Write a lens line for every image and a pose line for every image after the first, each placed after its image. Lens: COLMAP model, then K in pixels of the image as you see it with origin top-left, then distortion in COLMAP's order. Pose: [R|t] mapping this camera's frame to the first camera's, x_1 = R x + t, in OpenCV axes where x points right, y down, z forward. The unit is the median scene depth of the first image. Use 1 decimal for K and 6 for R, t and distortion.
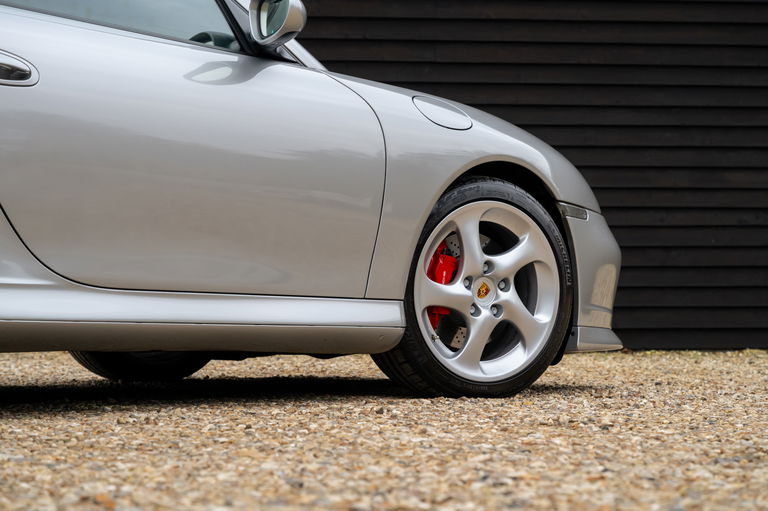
lens RADIAL K [[1555.4, 0, 384.0], [0, 1555.4, 255.5], [0, 0, 1]] dist [0.016359, -0.136679]
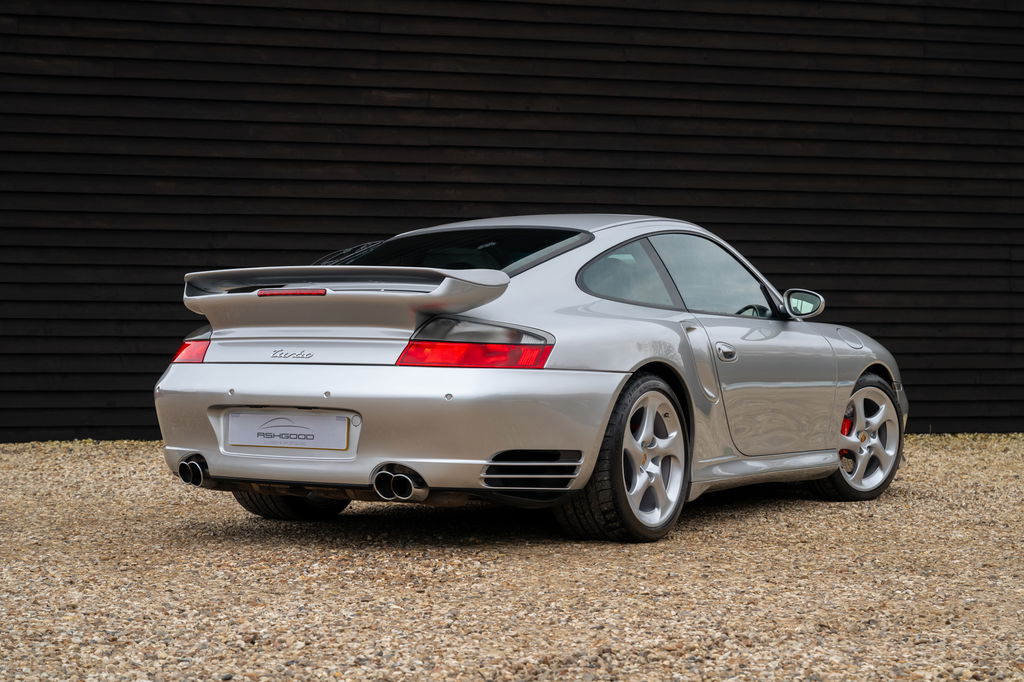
lens RADIAL K [[1837.3, 0, 512.0], [0, 1837.3, 341.0], [0, 0, 1]] dist [0.013137, -0.007513]
pose [[0.987203, 0.006488, 0.159338, -0.295692], [-0.013470, 0.998994, 0.042779, -0.076512], [-0.158900, -0.044378, 0.986297, -0.432853]]
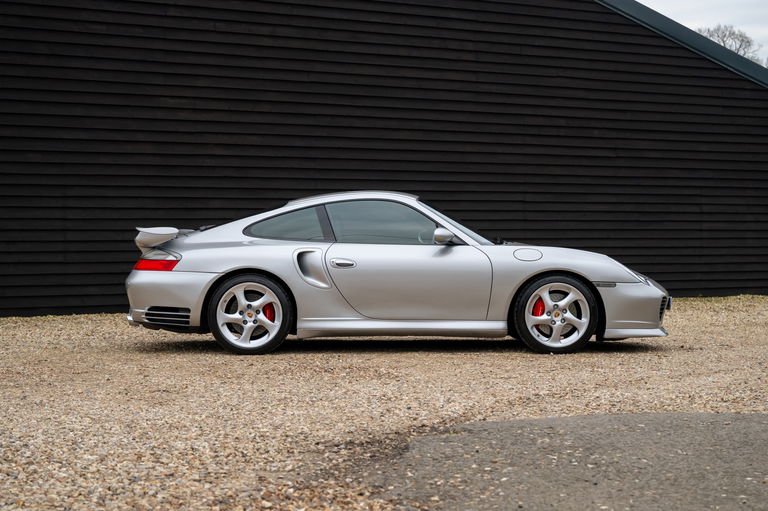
lens RADIAL K [[1356.4, 0, 381.5], [0, 1356.4, 265.6], [0, 0, 1]] dist [0.014136, -0.006593]
pose [[0.919318, -0.007941, 0.393435, -0.589349], [-0.013939, 0.998512, 0.052725, -0.091541], [-0.393268, -0.053955, 0.917839, -0.677707]]
